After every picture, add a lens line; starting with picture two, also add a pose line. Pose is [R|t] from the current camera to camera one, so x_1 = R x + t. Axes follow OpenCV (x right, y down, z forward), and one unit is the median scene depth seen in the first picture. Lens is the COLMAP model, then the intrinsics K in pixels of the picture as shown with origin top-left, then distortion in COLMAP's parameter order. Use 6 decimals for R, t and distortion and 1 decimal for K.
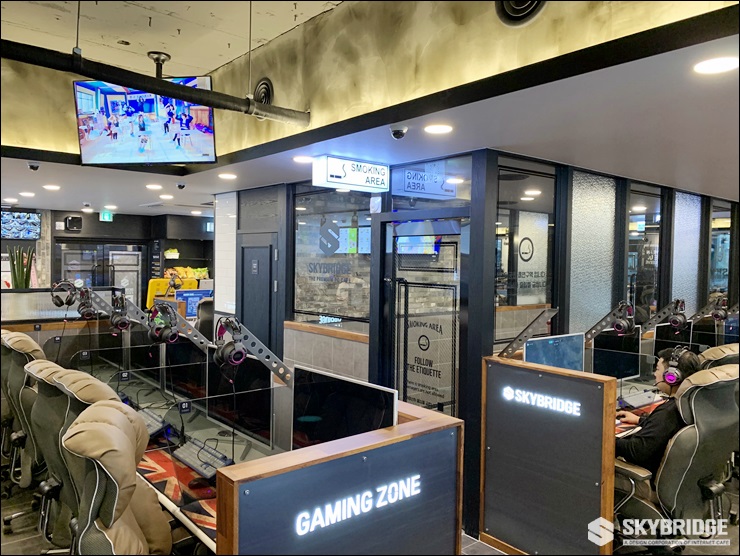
lens RADIAL K [[569.4, 0, 370.0], [0, 569.4, 278.0], [0, 0, 1]] dist [0.003700, -0.001428]
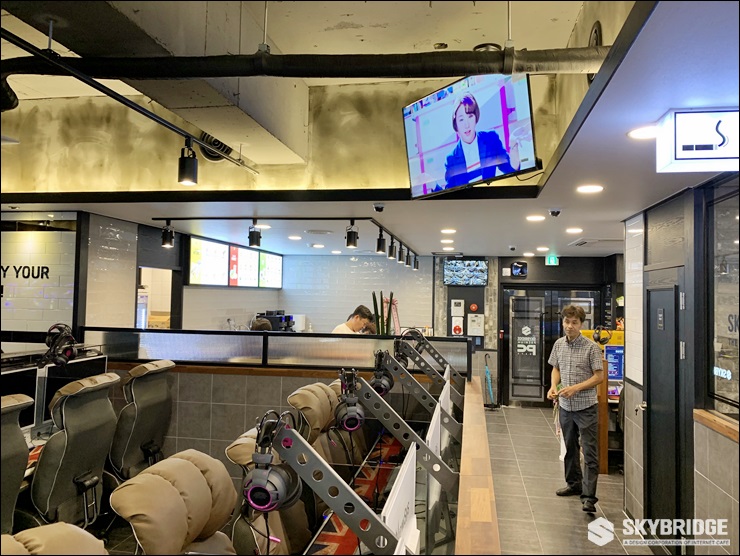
lens RADIAL K [[557.9, 0, 370.0], [0, 557.9, 278.0], [0, 0, 1]] dist [0.041408, -0.003227]
pose [[0.629900, -0.028156, -0.776166, 0.068394], [-0.037840, 0.997043, -0.066878, -0.006817], [0.775754, 0.071497, 0.626972, 0.211210]]
